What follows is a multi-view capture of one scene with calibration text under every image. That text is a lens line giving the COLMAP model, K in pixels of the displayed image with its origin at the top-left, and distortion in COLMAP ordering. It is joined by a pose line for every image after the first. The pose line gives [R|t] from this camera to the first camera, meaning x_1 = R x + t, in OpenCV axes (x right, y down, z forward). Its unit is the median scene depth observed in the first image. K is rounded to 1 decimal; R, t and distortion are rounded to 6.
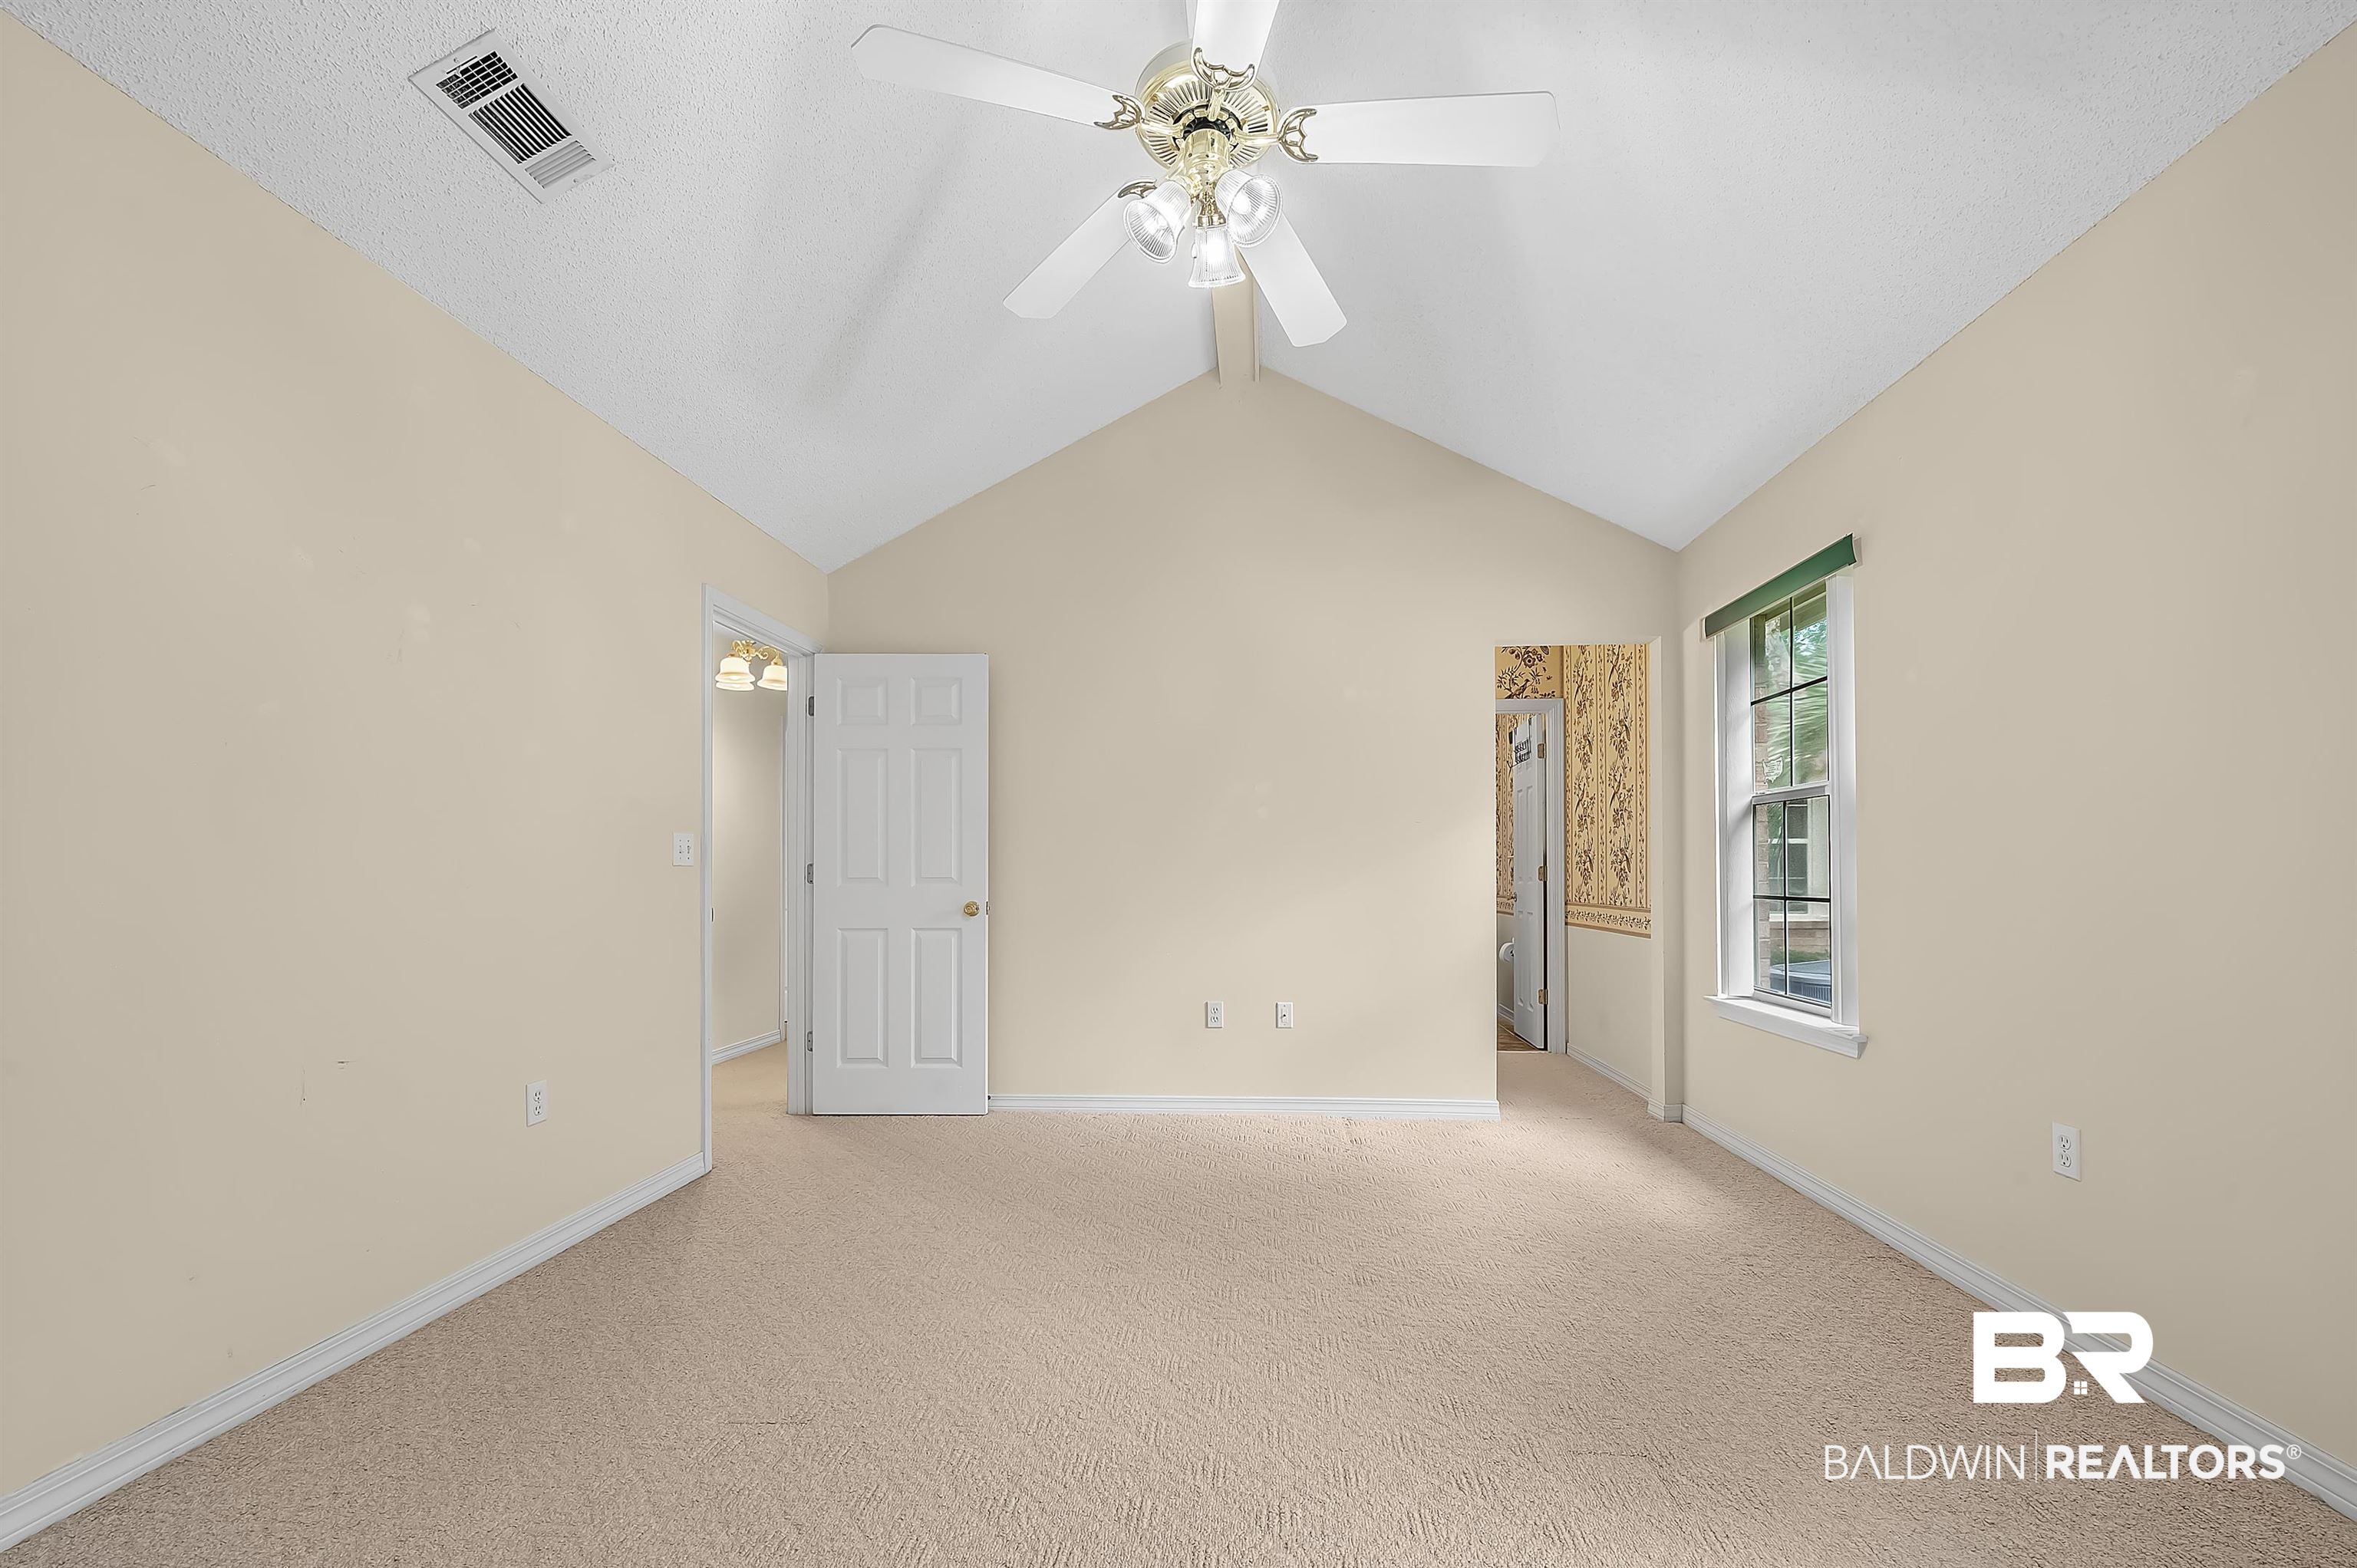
lens RADIAL K [[935.0, 0, 1227.4], [0, 935.0, 864.5], [0, 0, 1]] dist [-0.002368, -0.001452]
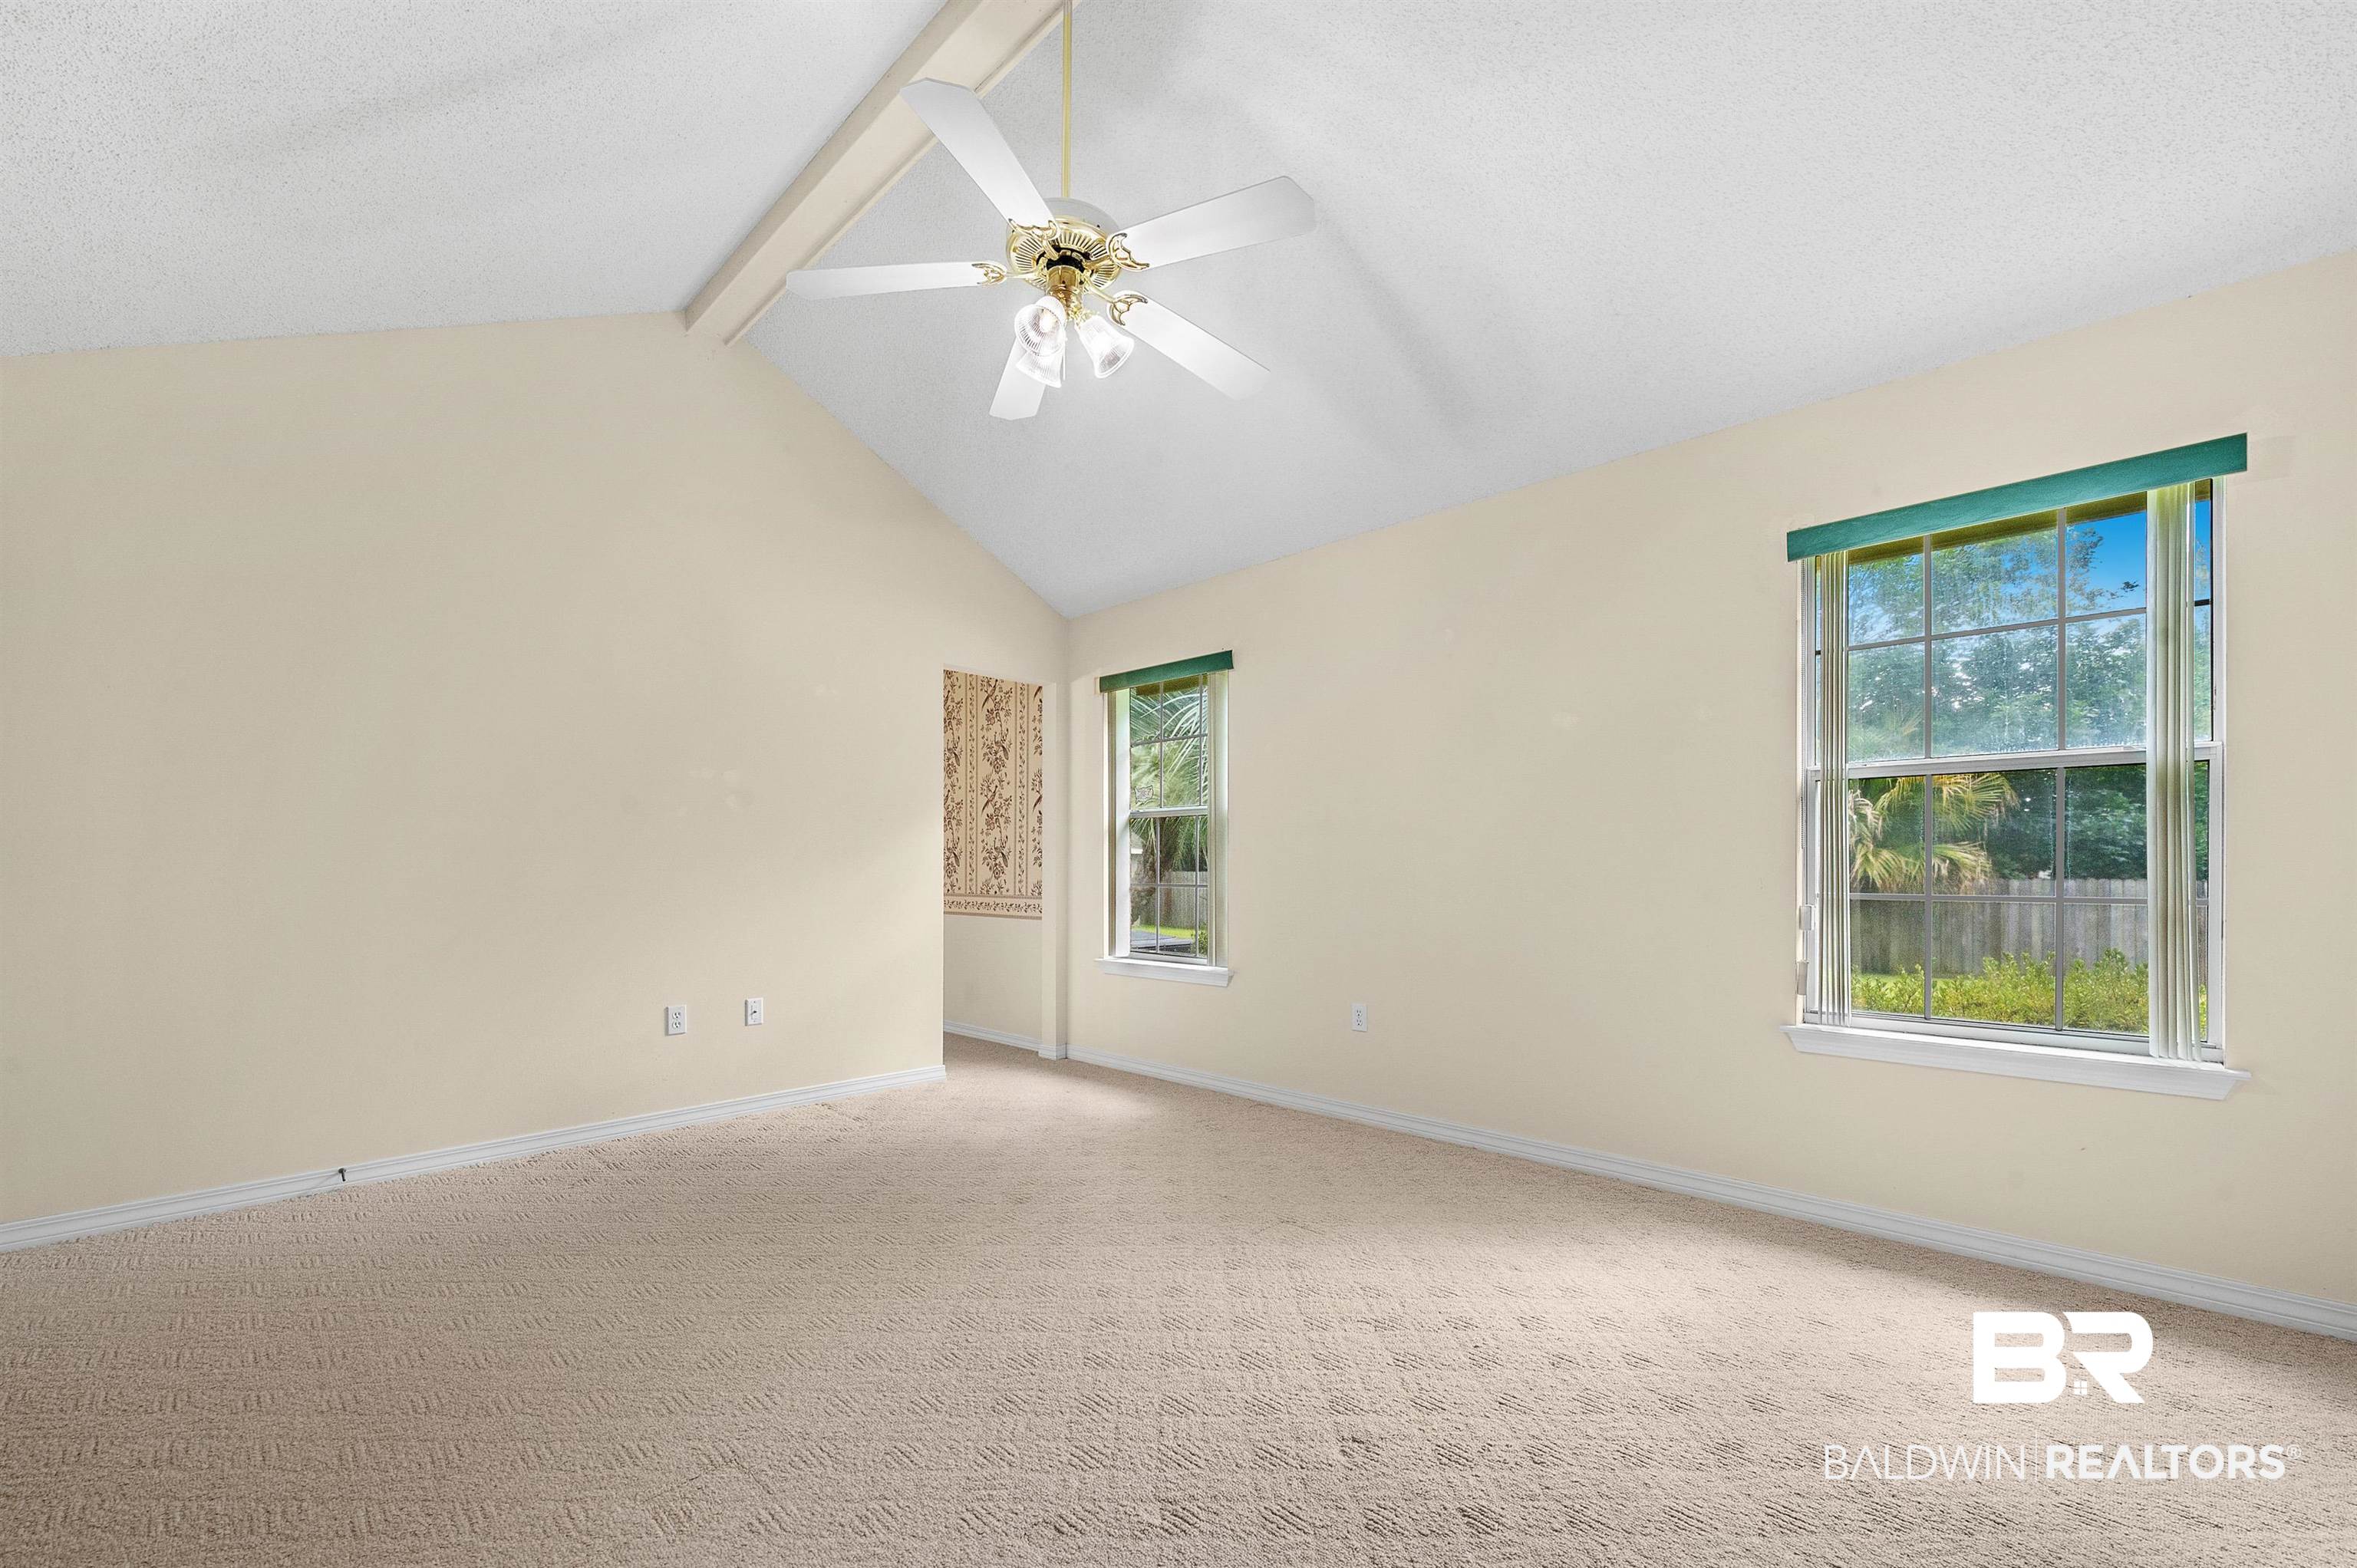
lens RADIAL K [[935.0, 0, 1186.2], [0, 935.0, 872.5], [0, 0, 1]] dist [-0.002368, -0.001452]
pose [[0.647011, 0.000726, 0.762480, -0.396380], [-0.011136, 0.999902, 0.008497, 0.003201], [-0.762399, -0.013988, 0.646956, 0.030872]]
